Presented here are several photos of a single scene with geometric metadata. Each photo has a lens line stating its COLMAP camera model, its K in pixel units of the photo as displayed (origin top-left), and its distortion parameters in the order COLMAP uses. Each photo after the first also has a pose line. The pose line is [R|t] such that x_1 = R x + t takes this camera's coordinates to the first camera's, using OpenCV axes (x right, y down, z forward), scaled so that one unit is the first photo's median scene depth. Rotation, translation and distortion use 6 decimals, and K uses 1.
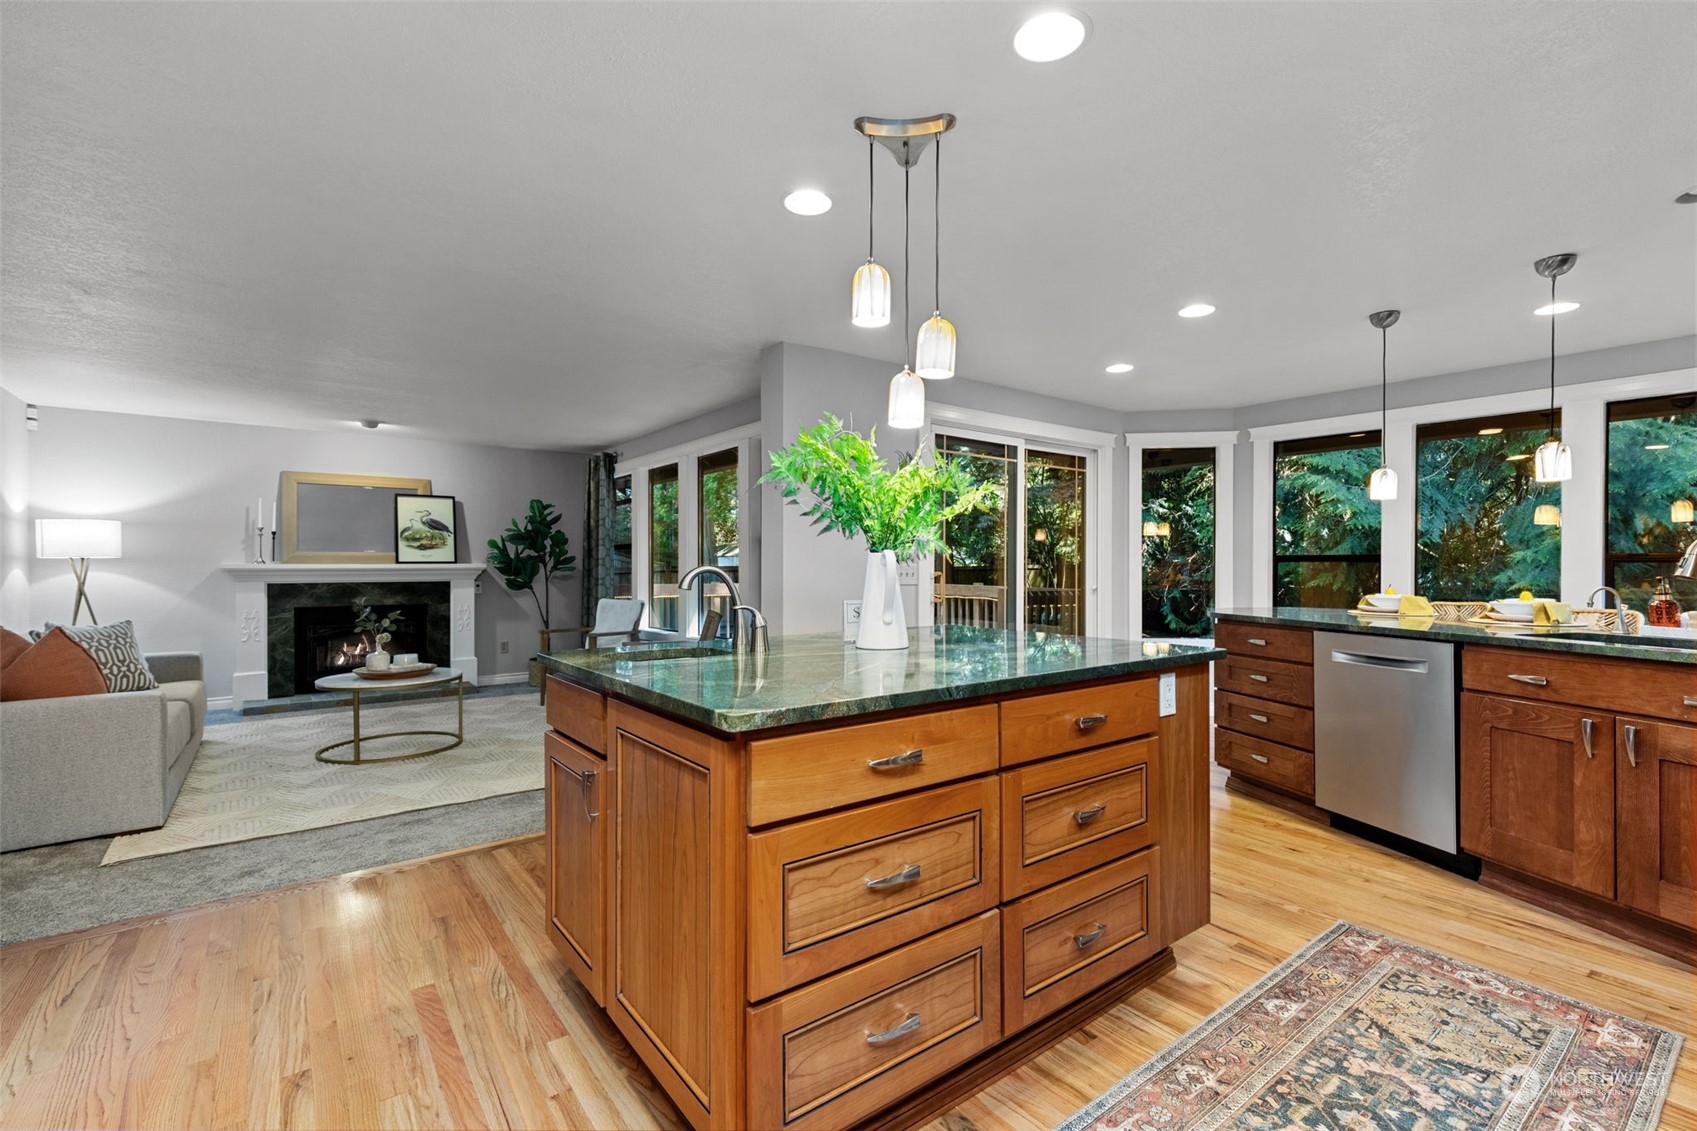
lens RADIAL K [[749.9, 0, 860.4], [0, 749.9, 564.9], [0, 0, 1]] dist [0.002568, -0.000813]
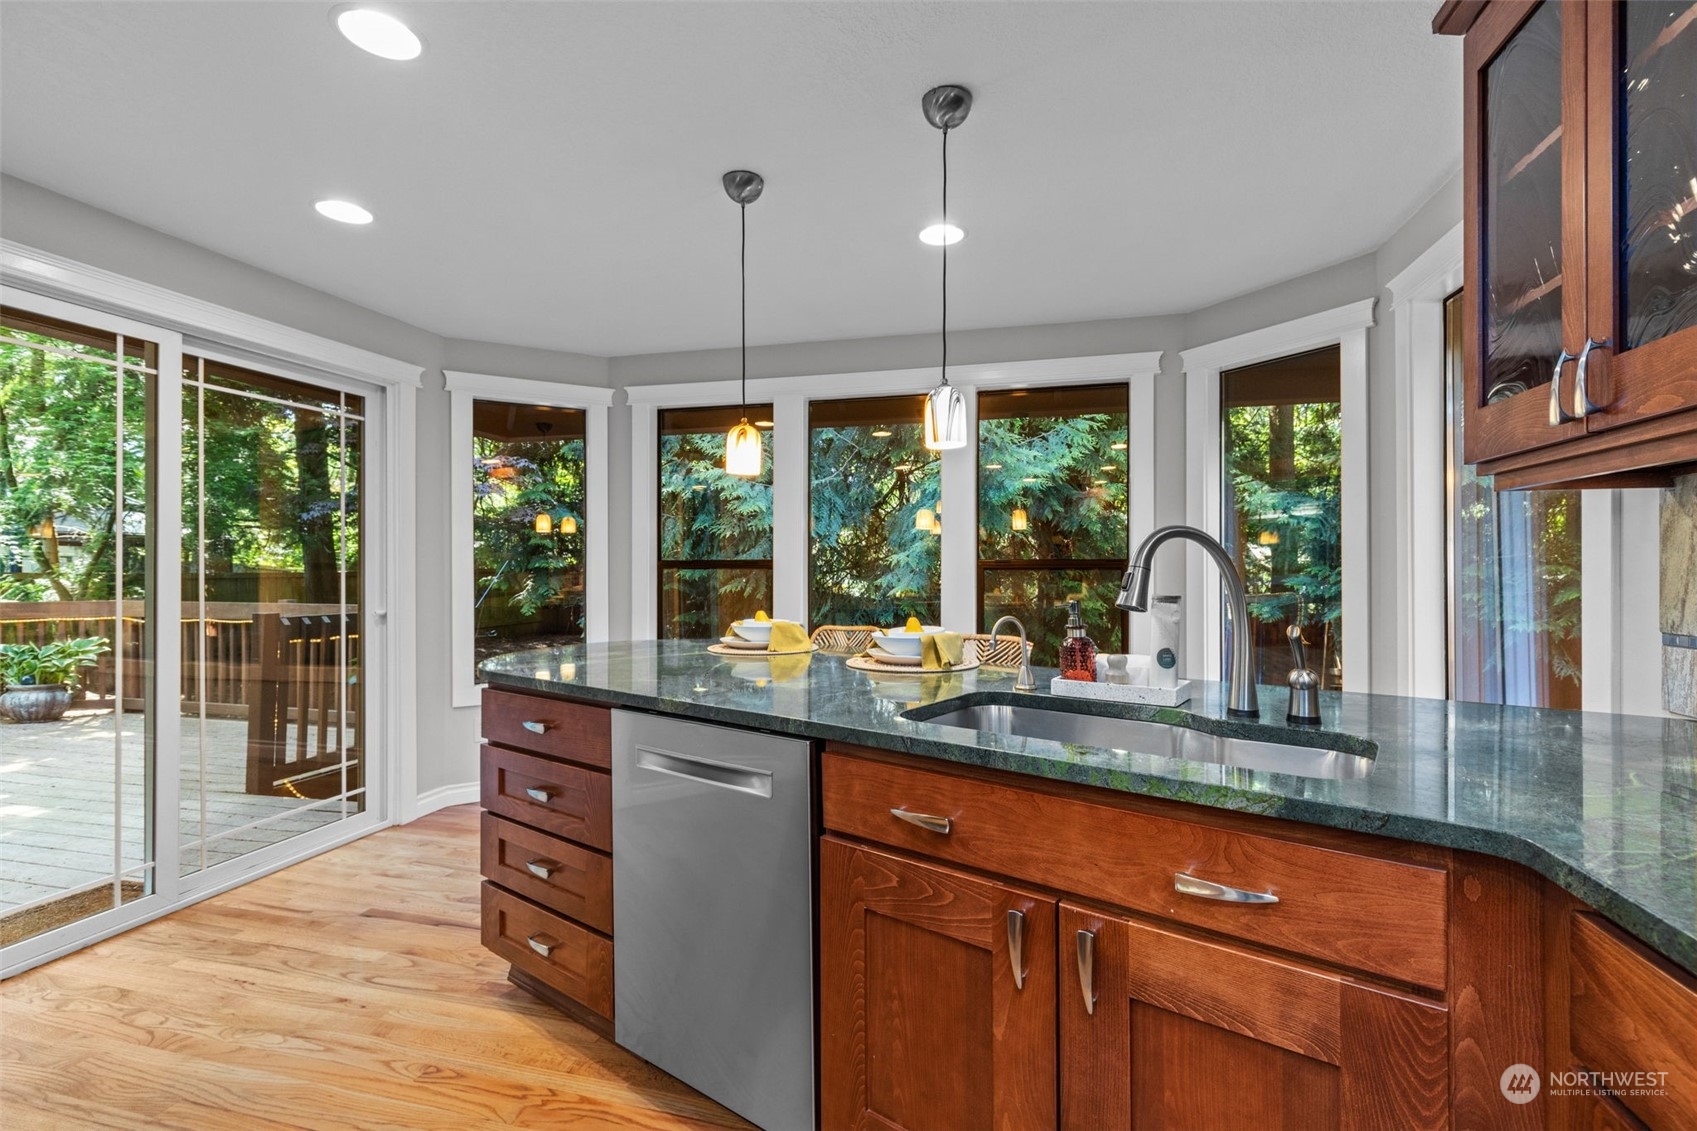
lens RADIAL K [[749.9, 0, 860.4], [0, 749.9, 564.9], [0, 0, 1]] dist [0.002568, -0.000813]
pose [[0.788228, -0.001851, 0.615381, 0.518872], [0.003322, 0.999994, -0.001246, -0.013413], [-0.615375, 0.003026, 0.788229, 0.595055]]
